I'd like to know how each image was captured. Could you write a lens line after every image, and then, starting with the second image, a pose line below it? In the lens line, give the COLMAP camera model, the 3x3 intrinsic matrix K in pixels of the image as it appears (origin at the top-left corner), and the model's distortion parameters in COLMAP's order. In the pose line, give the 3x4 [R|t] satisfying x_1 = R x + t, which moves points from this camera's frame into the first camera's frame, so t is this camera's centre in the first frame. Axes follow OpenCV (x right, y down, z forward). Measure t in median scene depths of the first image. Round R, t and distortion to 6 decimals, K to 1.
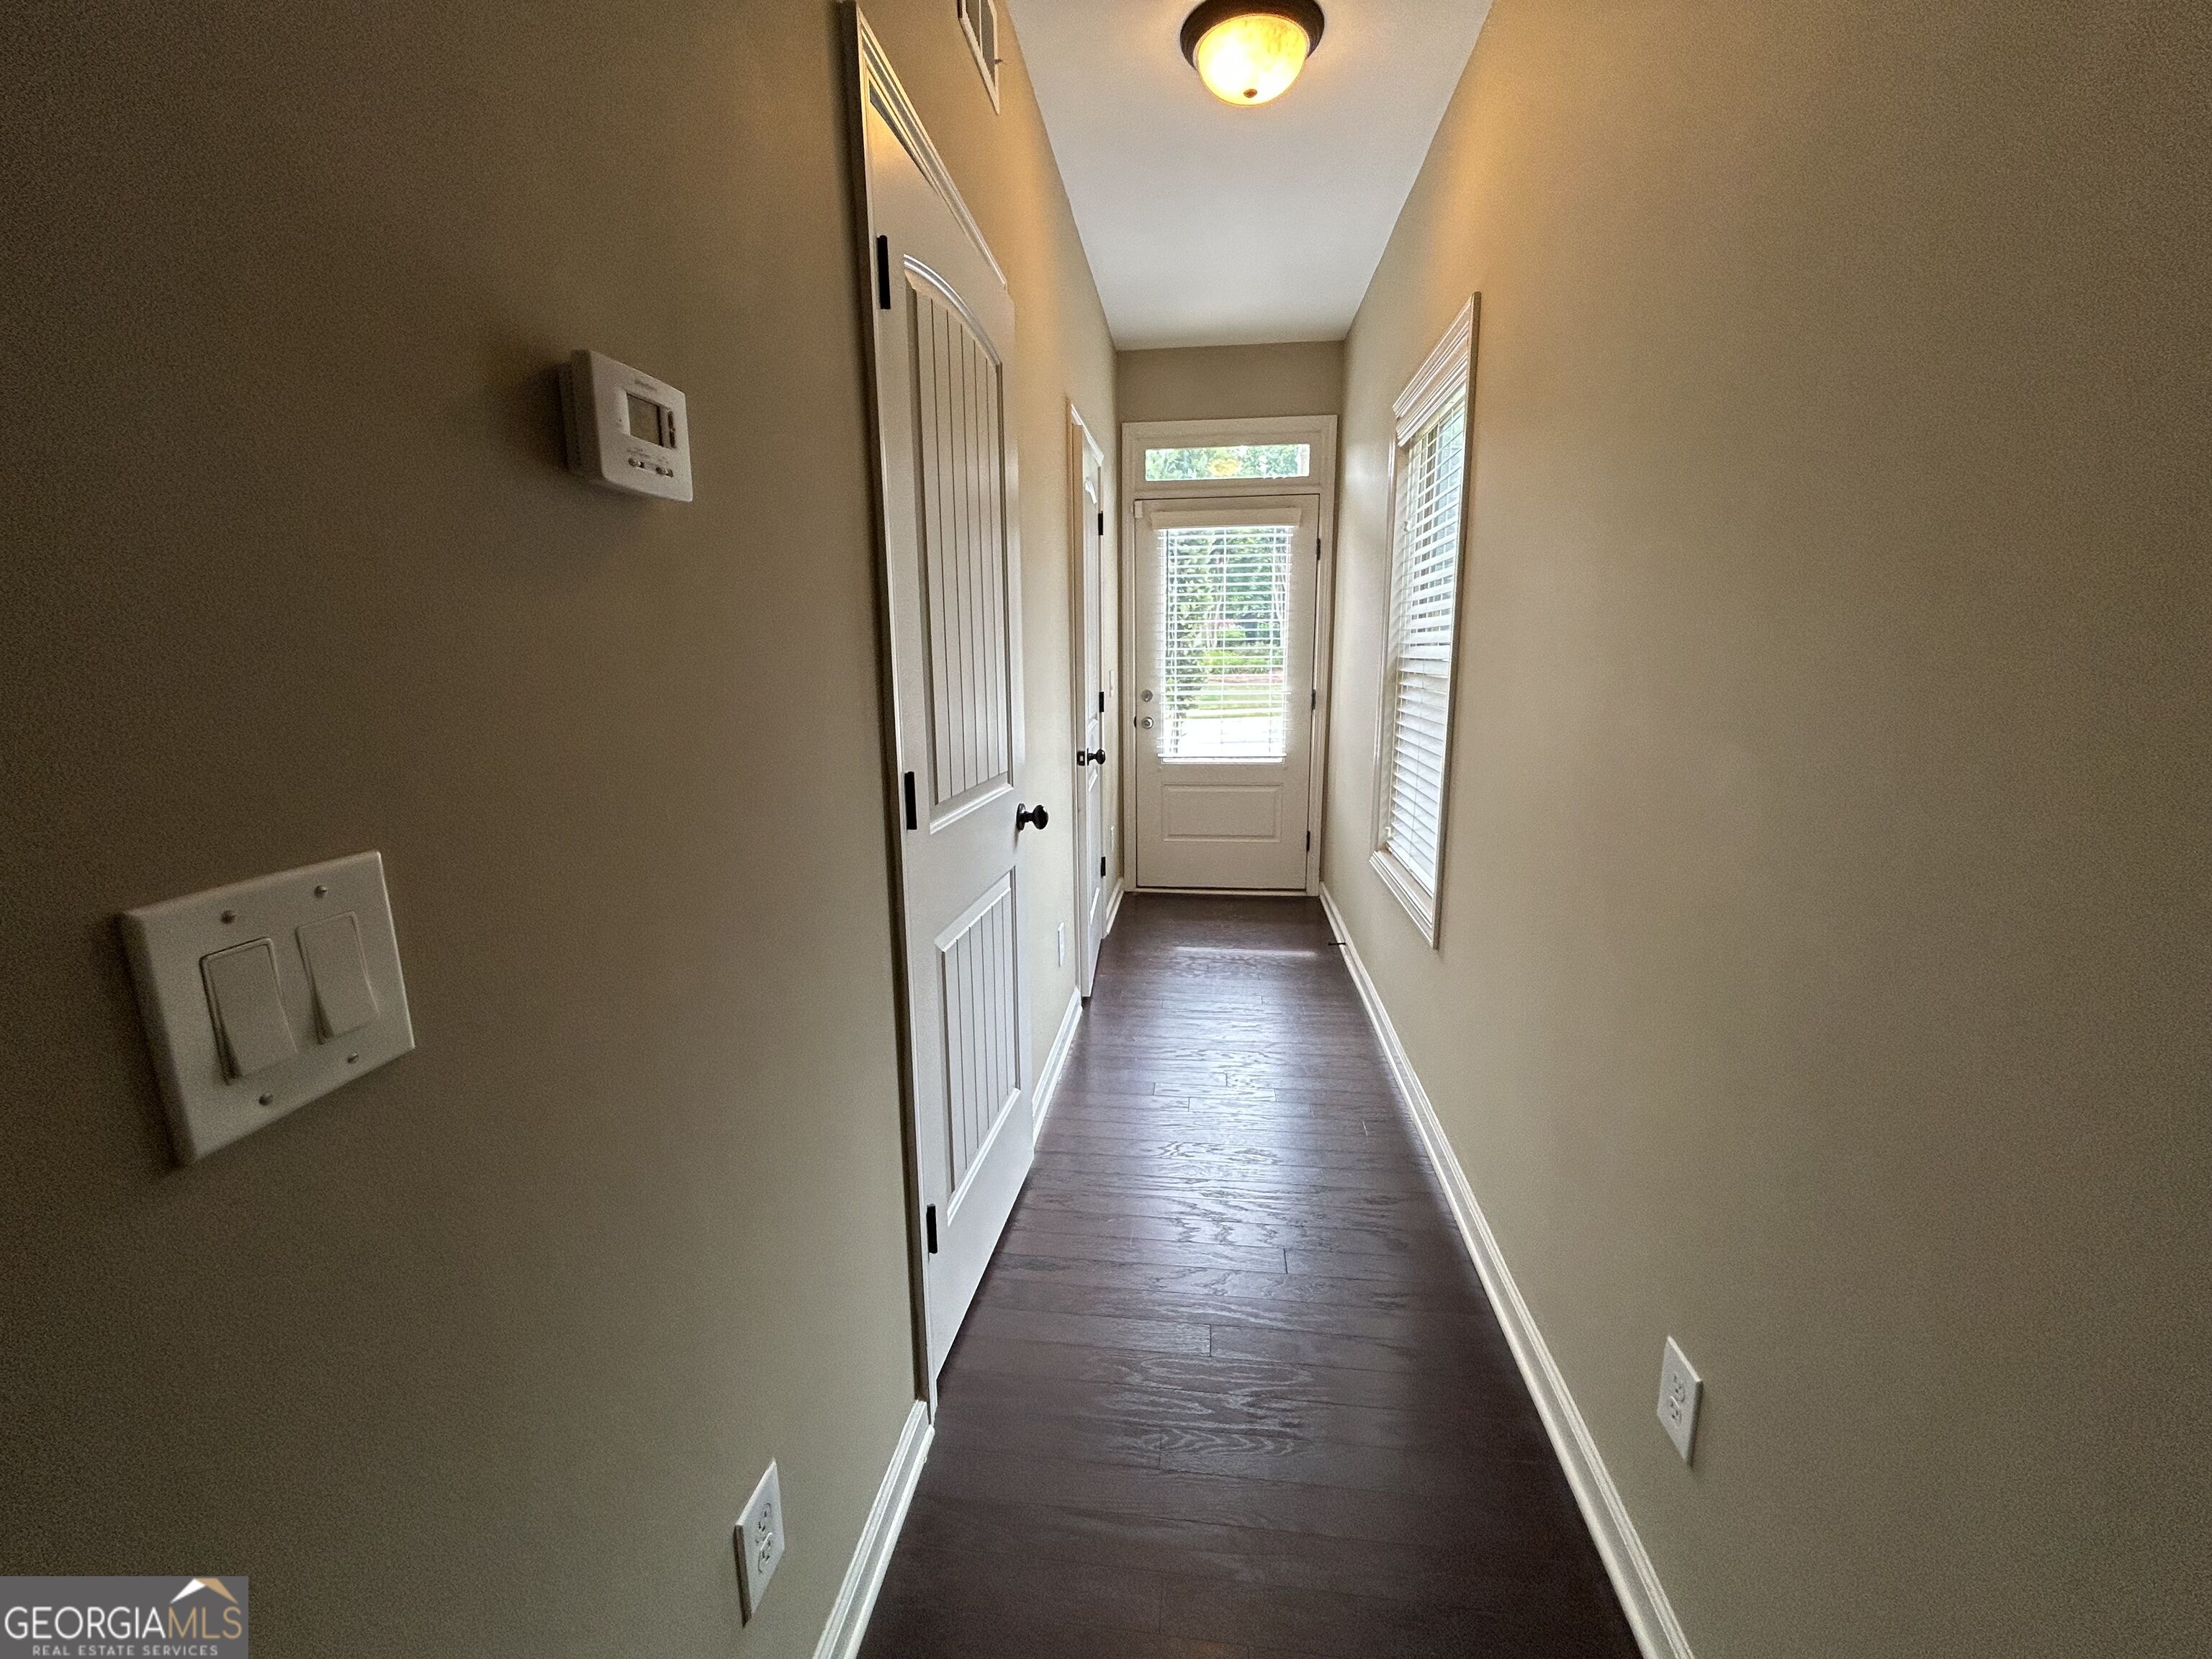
lens RADIAL K [[897.5, 0, 1108.2], [0, 897.5, 829.5], [0, 0, 1]] dist [-0.001214, 0.000121]
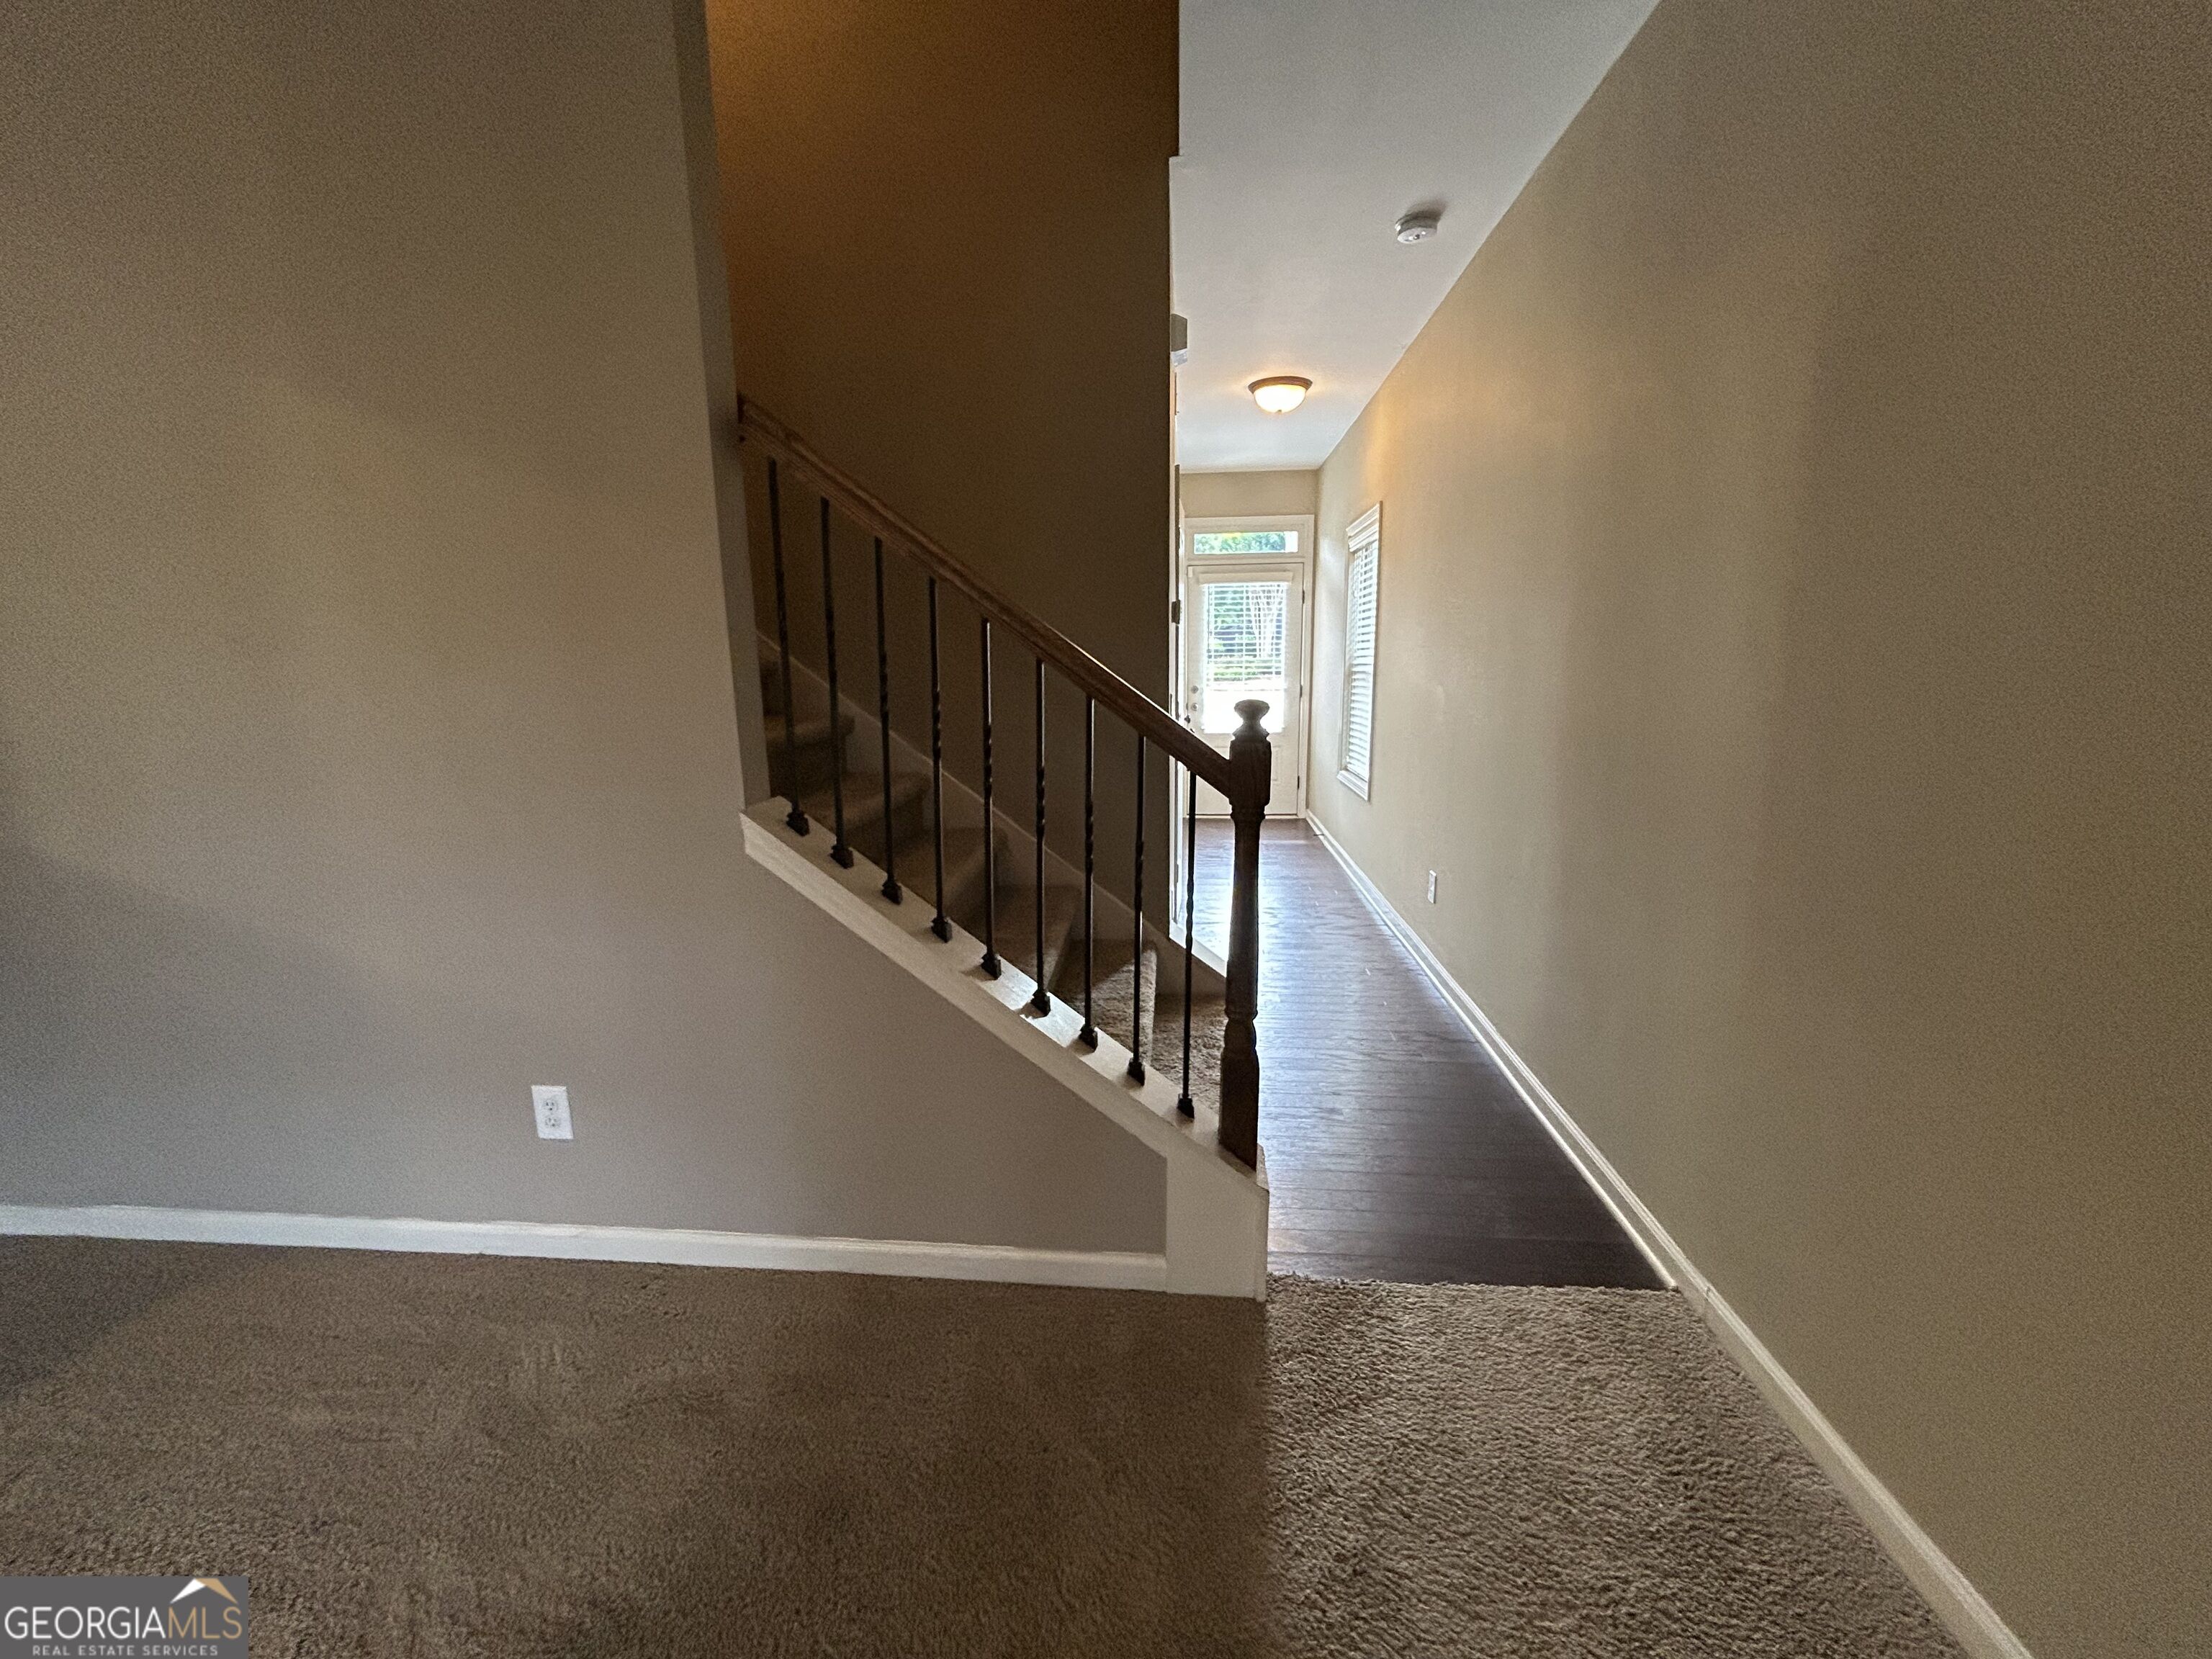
lens RADIAL K [[897.5, 0, 1103.9], [0, 897.5, 821.4], [0, 0, 1]] dist [-0.001214, 0.000121]
pose [[0.999681, -0.005898, 0.024575, -0.167600], [0.006435, 0.999741, -0.021809, 0.122820], [-0.024440, 0.021961, 0.999460, -0.596086]]
